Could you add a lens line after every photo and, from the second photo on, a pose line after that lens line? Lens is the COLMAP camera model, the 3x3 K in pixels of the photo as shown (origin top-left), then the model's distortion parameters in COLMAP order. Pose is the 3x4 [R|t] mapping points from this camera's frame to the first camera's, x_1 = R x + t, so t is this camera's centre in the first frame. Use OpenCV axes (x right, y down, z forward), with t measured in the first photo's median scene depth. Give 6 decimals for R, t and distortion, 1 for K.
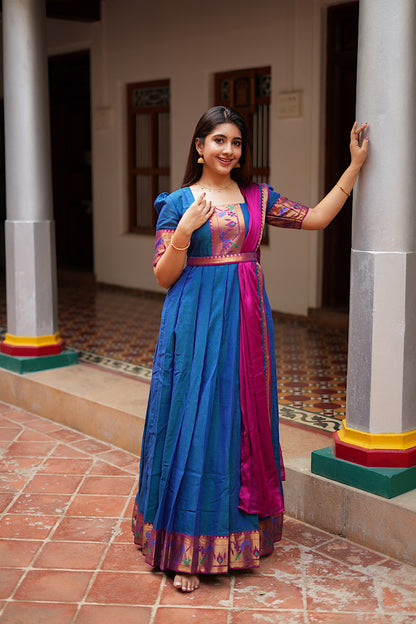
lens RADIAL K [[921.0, 0, 218.4], [0, 921.0, 298.6], [0, 0, 1]] dist [-0.033855, 0.000000]
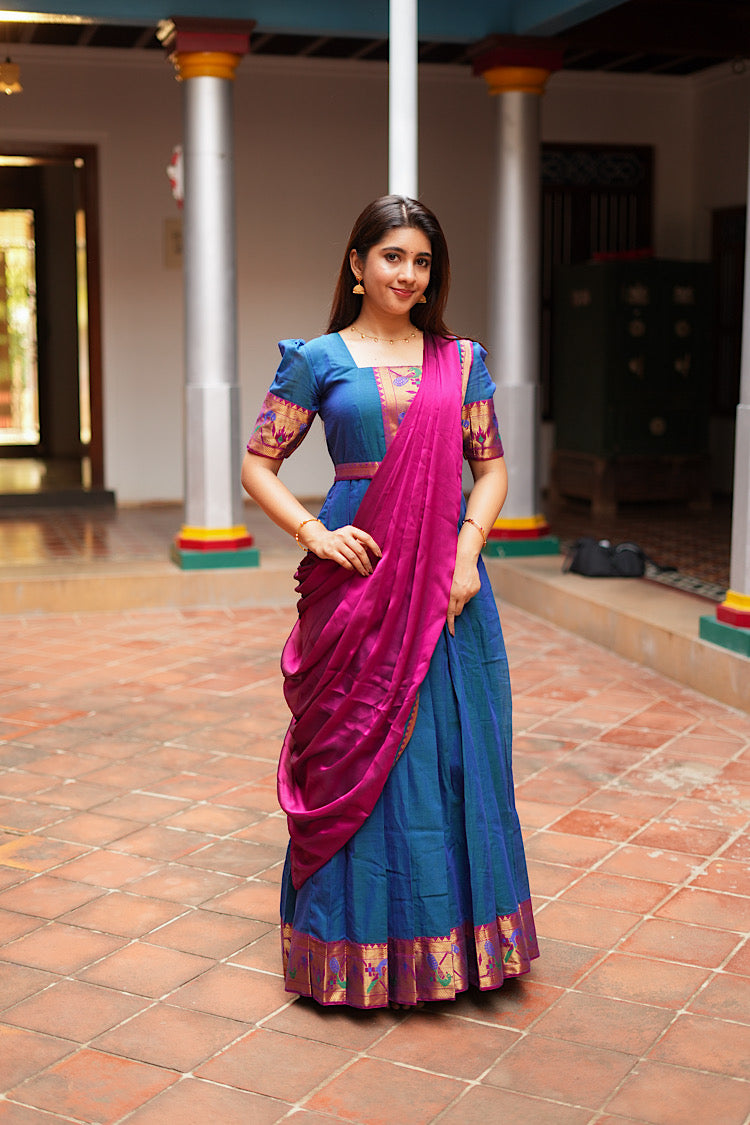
lens RADIAL K [[1678.8, 0, 367.8], [0, 1678.8, 569.9], [0, 0, 1]] dist [-0.033470, 0.000000]
pose [[0.907171, 0.059502, -0.416533, 0.017281], [-0.058223, 0.998179, 0.015785, 0.023574], [0.416714, 0.009932, 0.908983, -0.128715]]
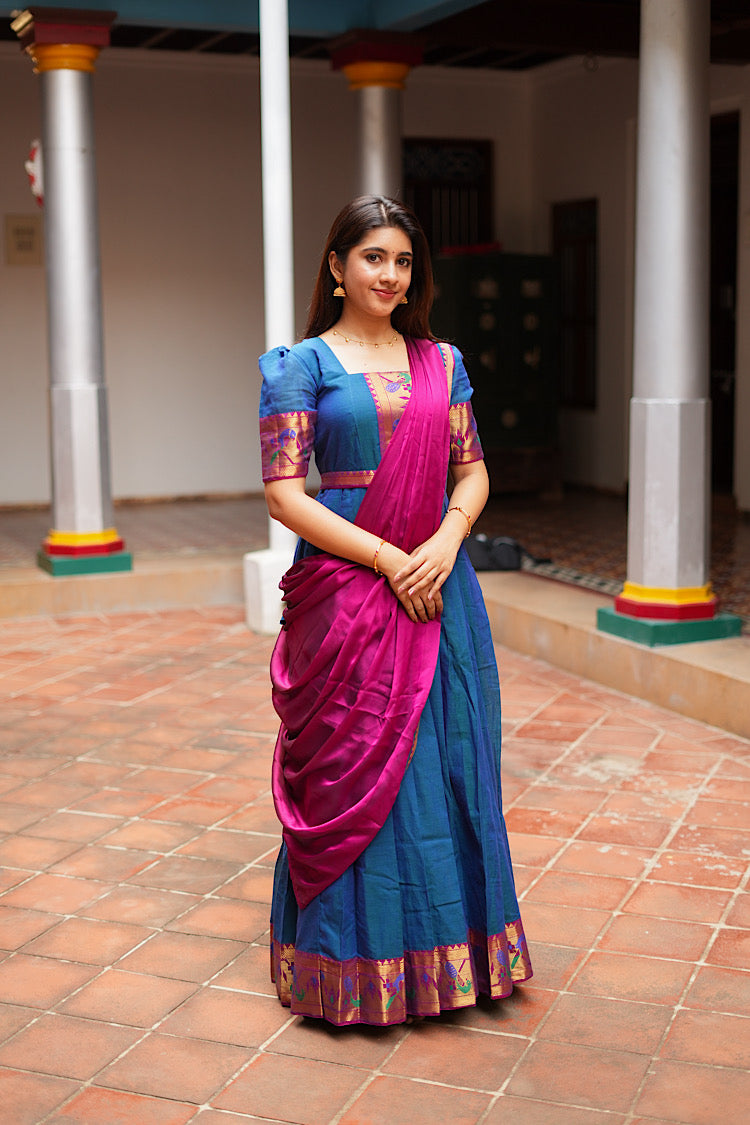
lens RADIAL K [[1678.8, 0, 375.7], [0, 1678.8, 570.1], [0, 0, 1]] dist [-0.033470, 0.000000]
pose [[0.954934, 0.033411, -0.294930, -0.066995], [-0.030388, 0.999428, 0.014827, 0.020887], [0.295257, -0.005196, 0.955404, -0.145956]]
